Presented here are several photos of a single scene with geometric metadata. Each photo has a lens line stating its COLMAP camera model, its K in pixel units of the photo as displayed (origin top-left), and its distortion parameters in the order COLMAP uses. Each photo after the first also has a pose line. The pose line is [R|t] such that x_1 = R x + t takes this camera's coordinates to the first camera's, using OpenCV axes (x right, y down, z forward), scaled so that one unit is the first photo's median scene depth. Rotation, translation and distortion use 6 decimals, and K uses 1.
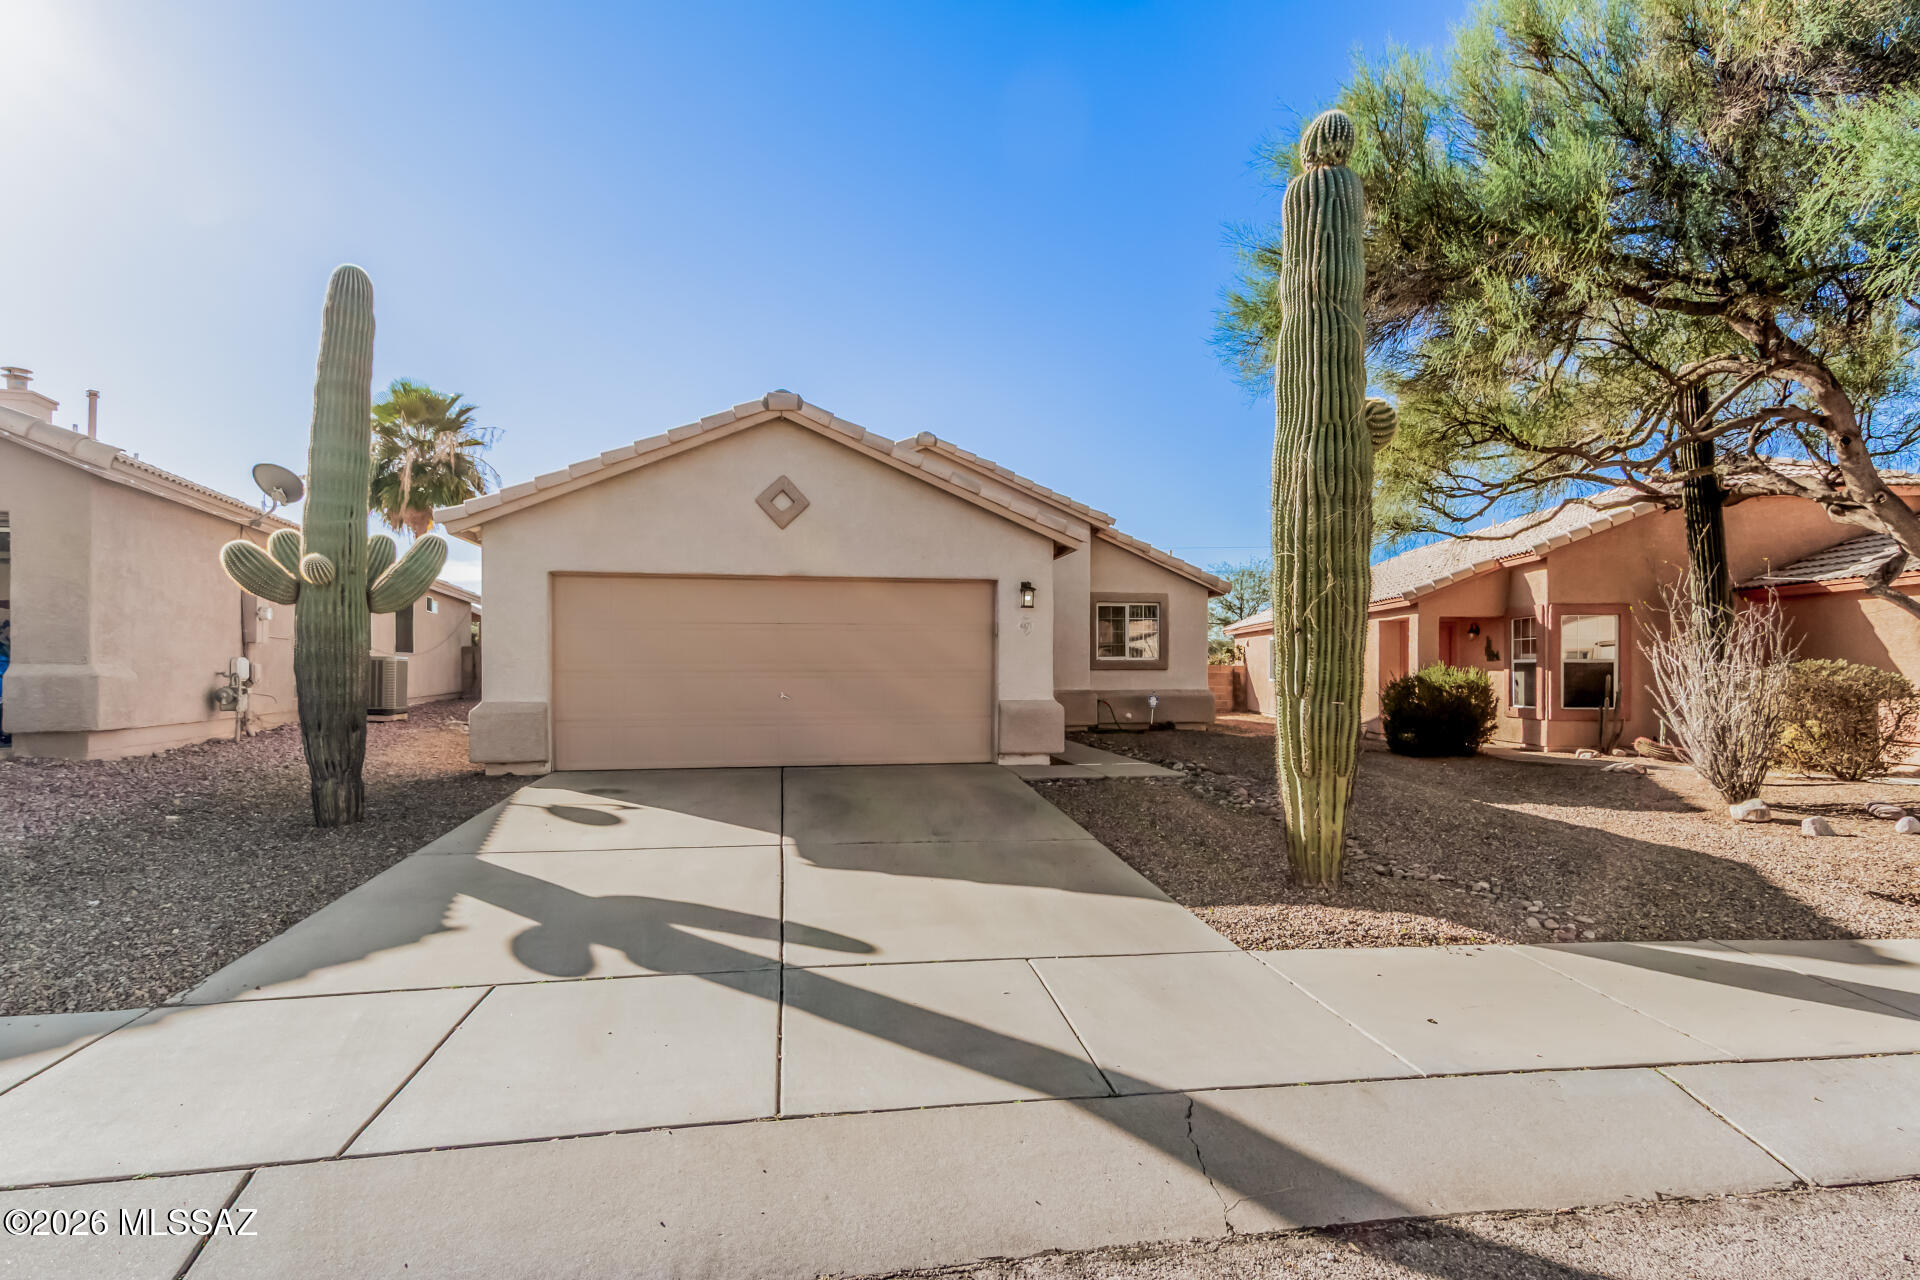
lens RADIAL K [[946.1, 0, 965.1], [0, 946.1, 674.7], [0, 0, 1]] dist [0.017075, -0.001349]
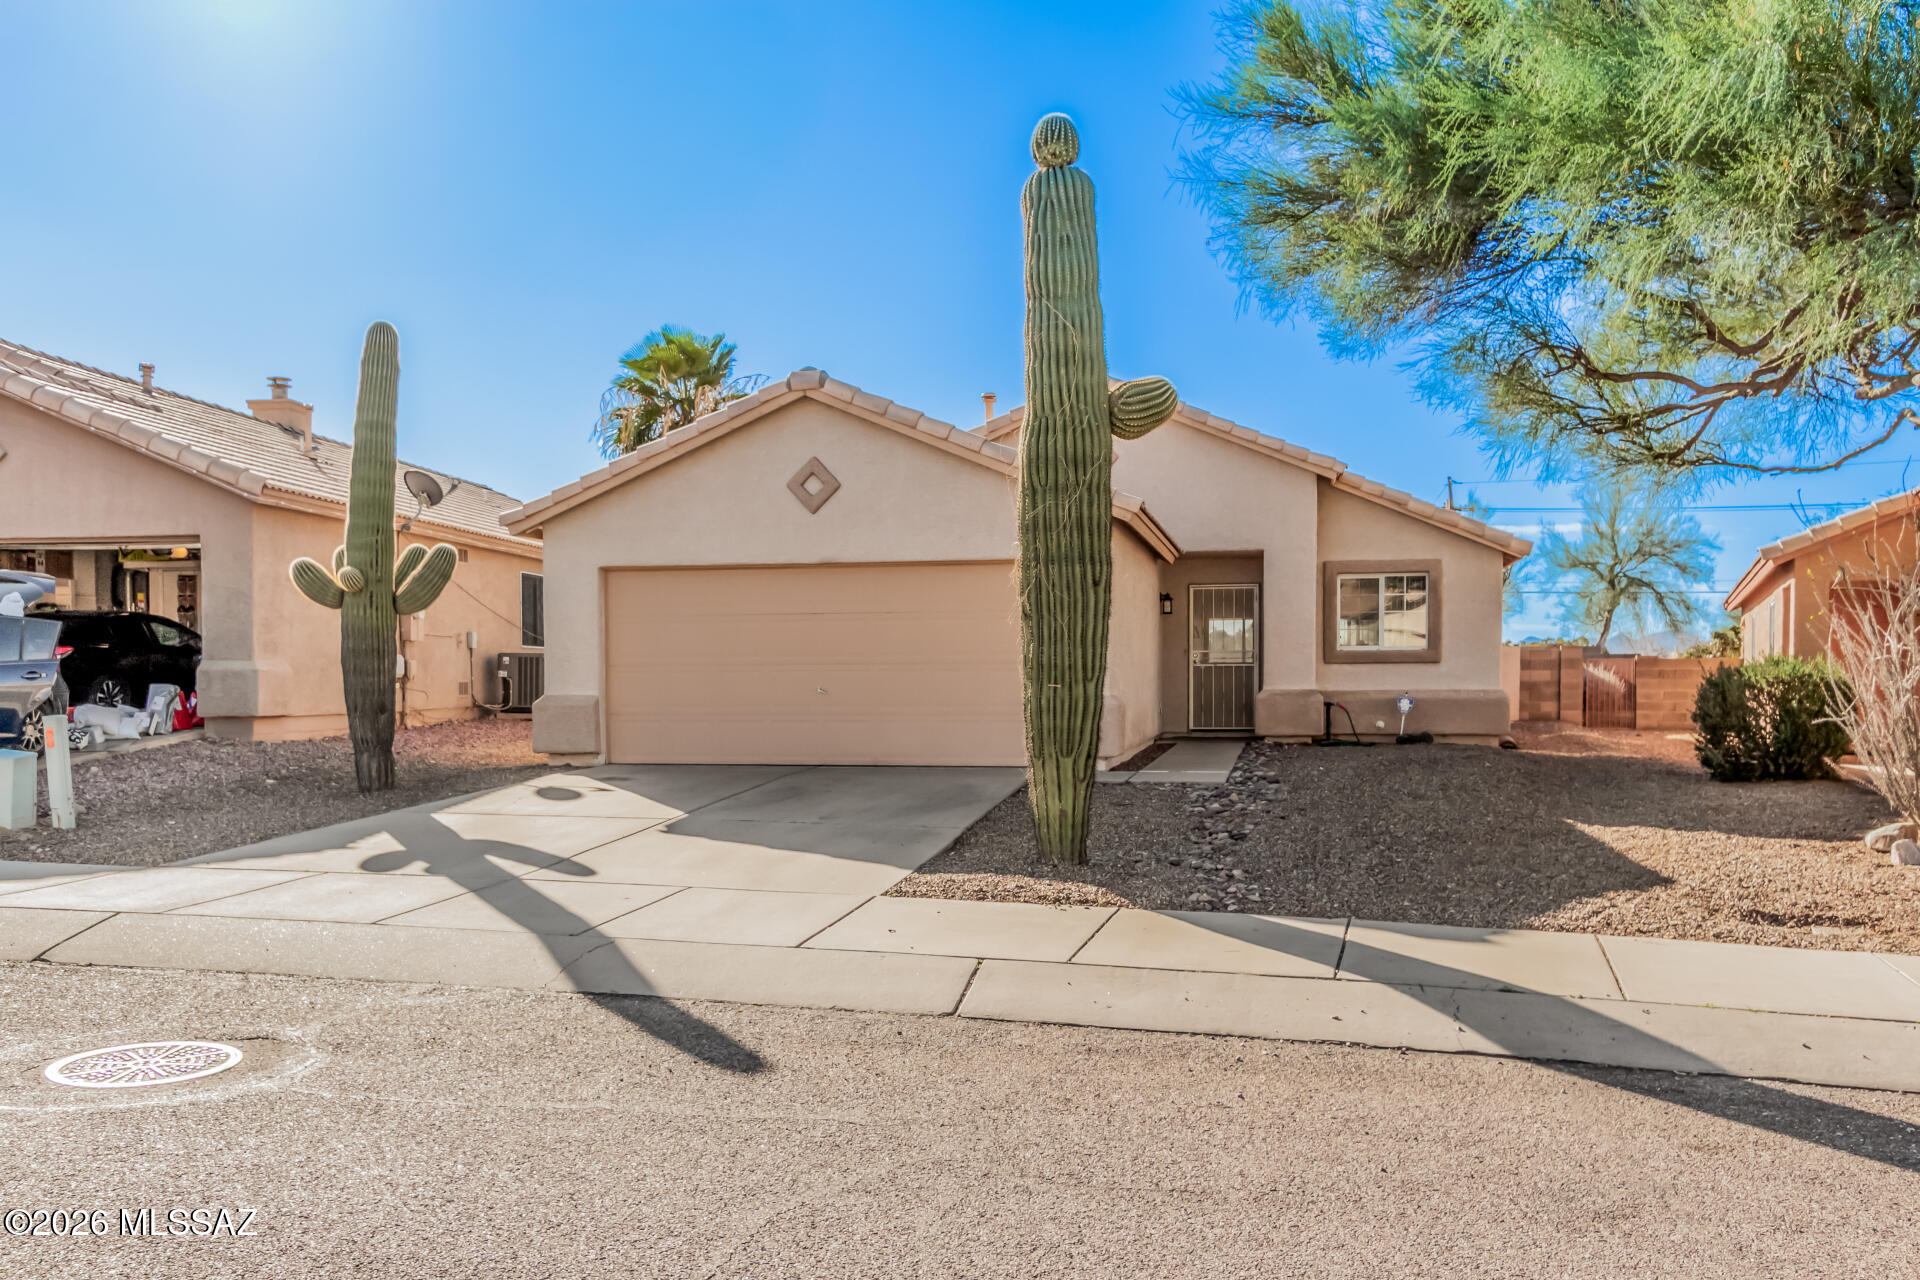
lens RADIAL K [[1398.0, 0, 977.6], [0, 1398.0, 707.4], [0, 0, 1]] dist [0.000618, -0.002884]
pose [[0.932486, 0.005384, -0.361167, 0.480063], [0.001944, 0.999800, 0.019924, 0.012633], [0.361202, -0.019281, 0.932288, -0.253543]]
